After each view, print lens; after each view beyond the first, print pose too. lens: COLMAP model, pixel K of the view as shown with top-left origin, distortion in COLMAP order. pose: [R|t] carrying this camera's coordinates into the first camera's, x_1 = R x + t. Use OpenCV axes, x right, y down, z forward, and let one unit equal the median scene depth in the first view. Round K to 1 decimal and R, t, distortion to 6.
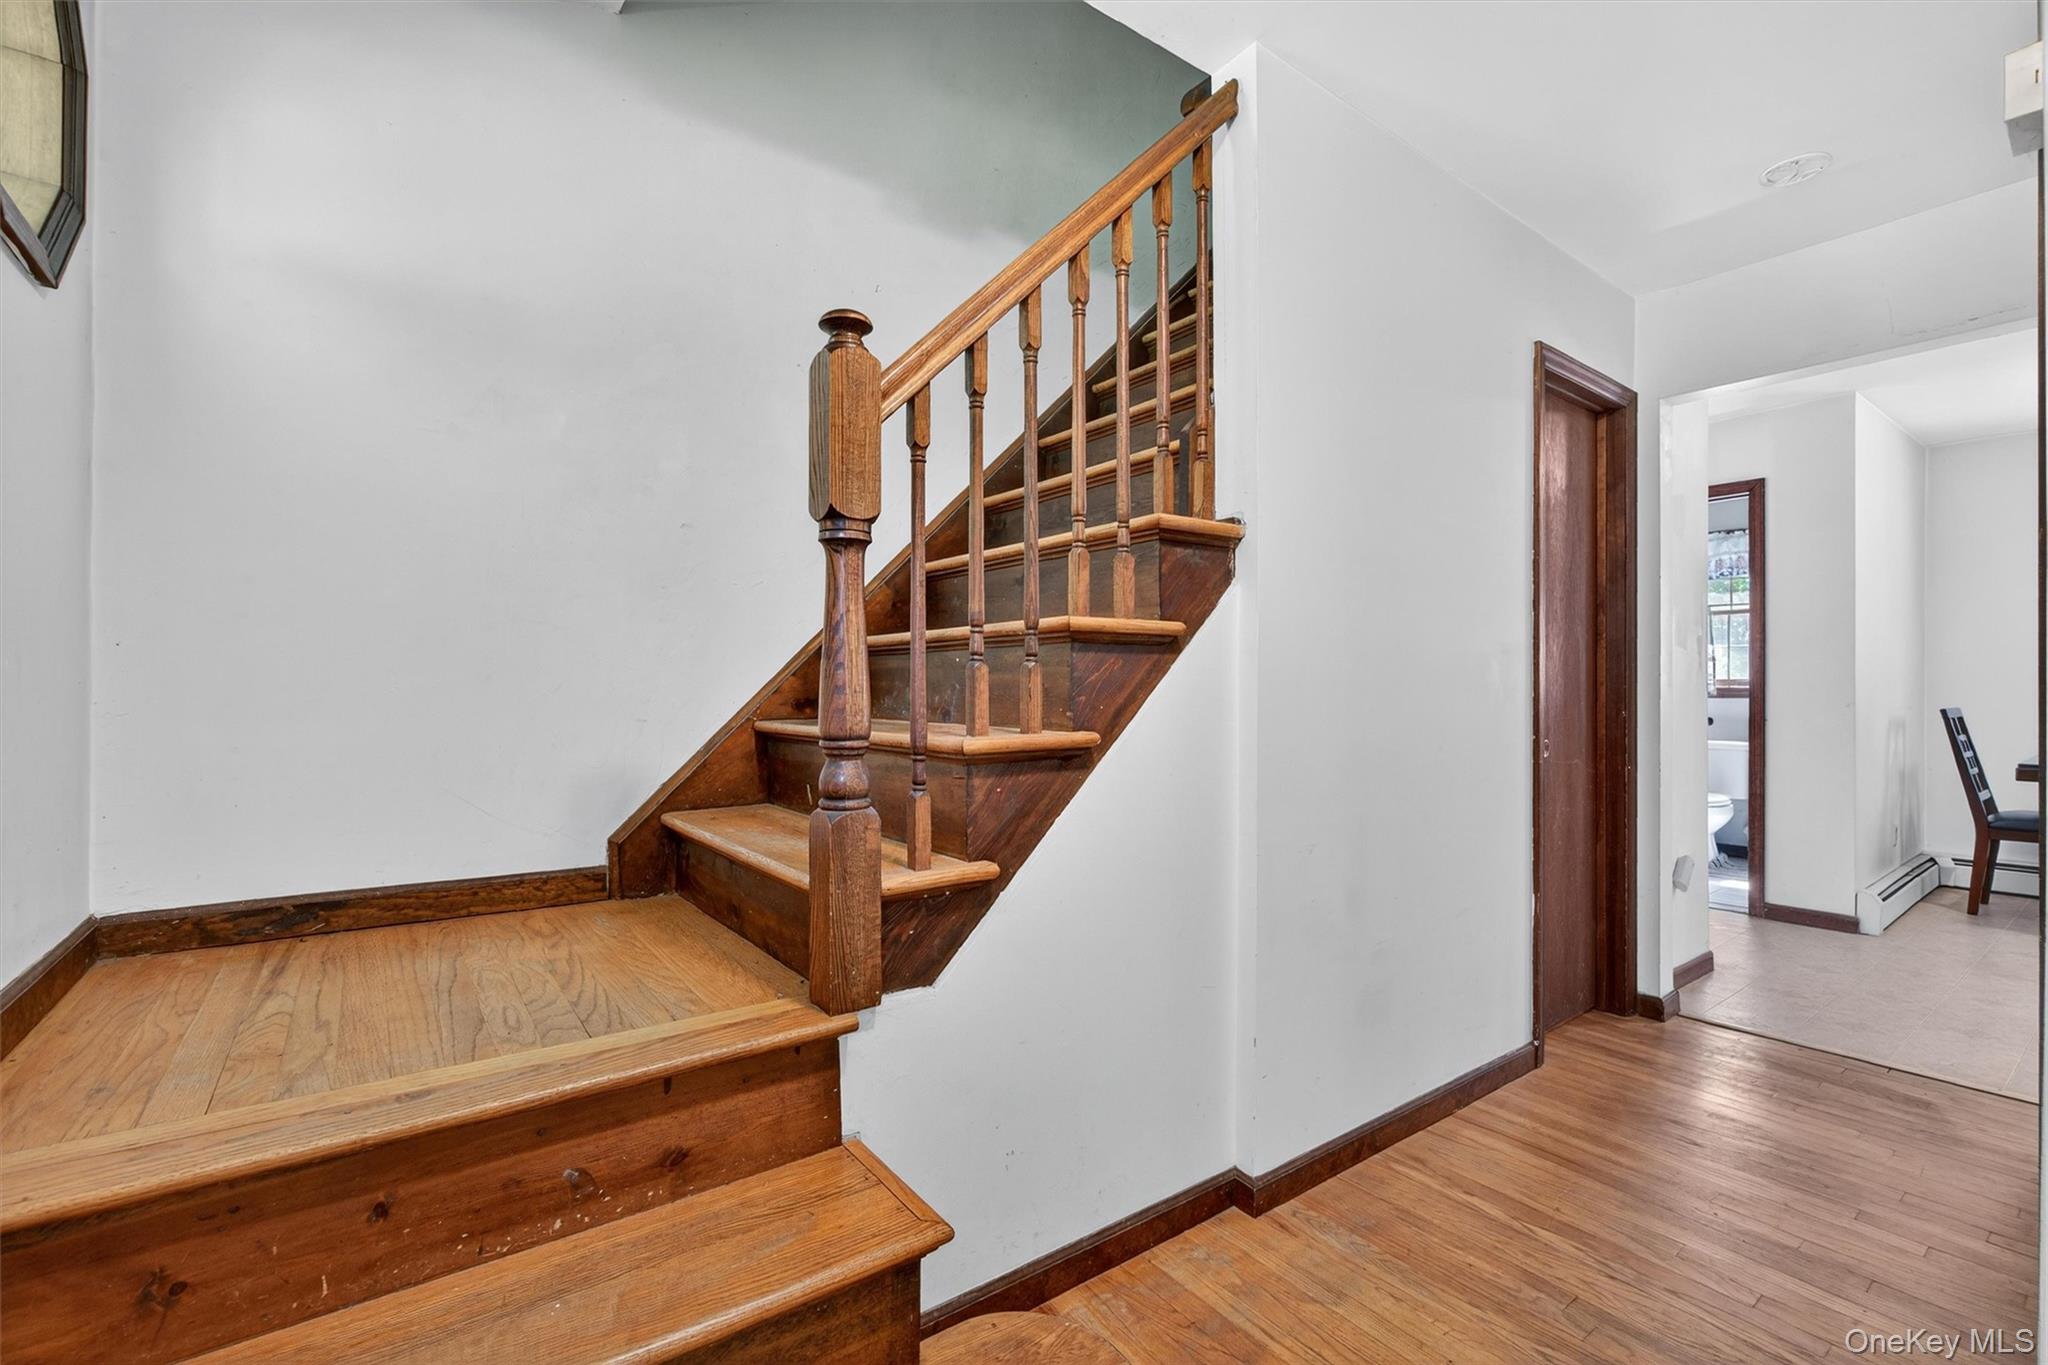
lens RADIAL K [[882.0, 0, 1006.5], [0, 882.0, 687.4], [0, 0, 1]] dist [-0.008824, 0.001847]
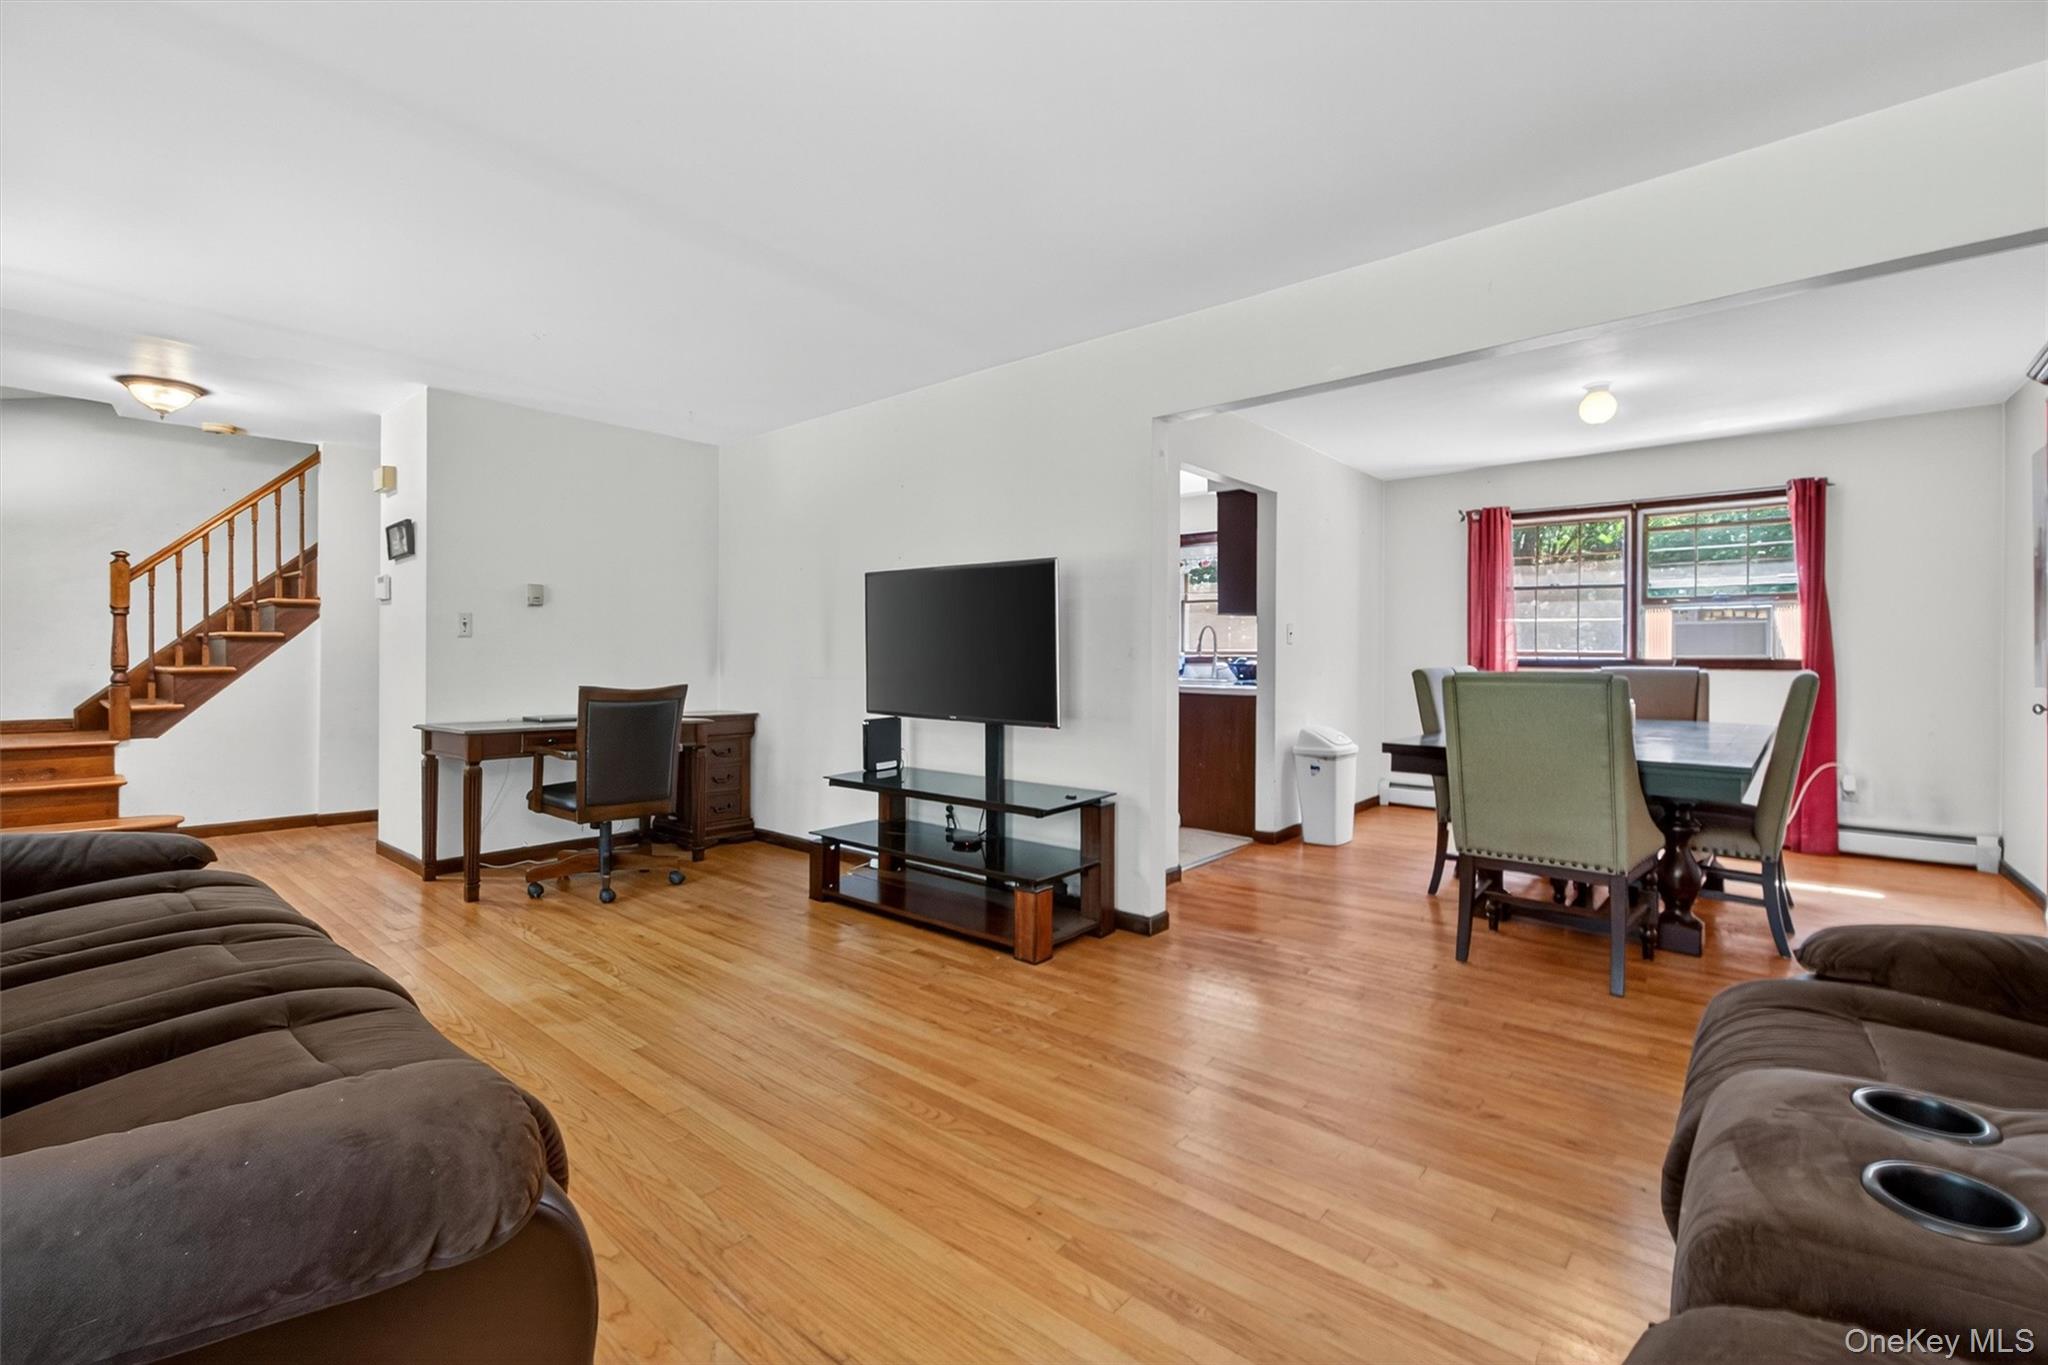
lens RADIAL K [[914.2, 0, 1028.7], [0, 914.2, 662.3], [0, 0, 1]] dist [-0.003034, -0.000356]
pose [[0.978616, 0.002039, 0.205685, 2.286805], [-0.003771, 0.999961, 0.008033, -0.008345], [-0.205661, -0.008637, 0.978585, -2.914736]]
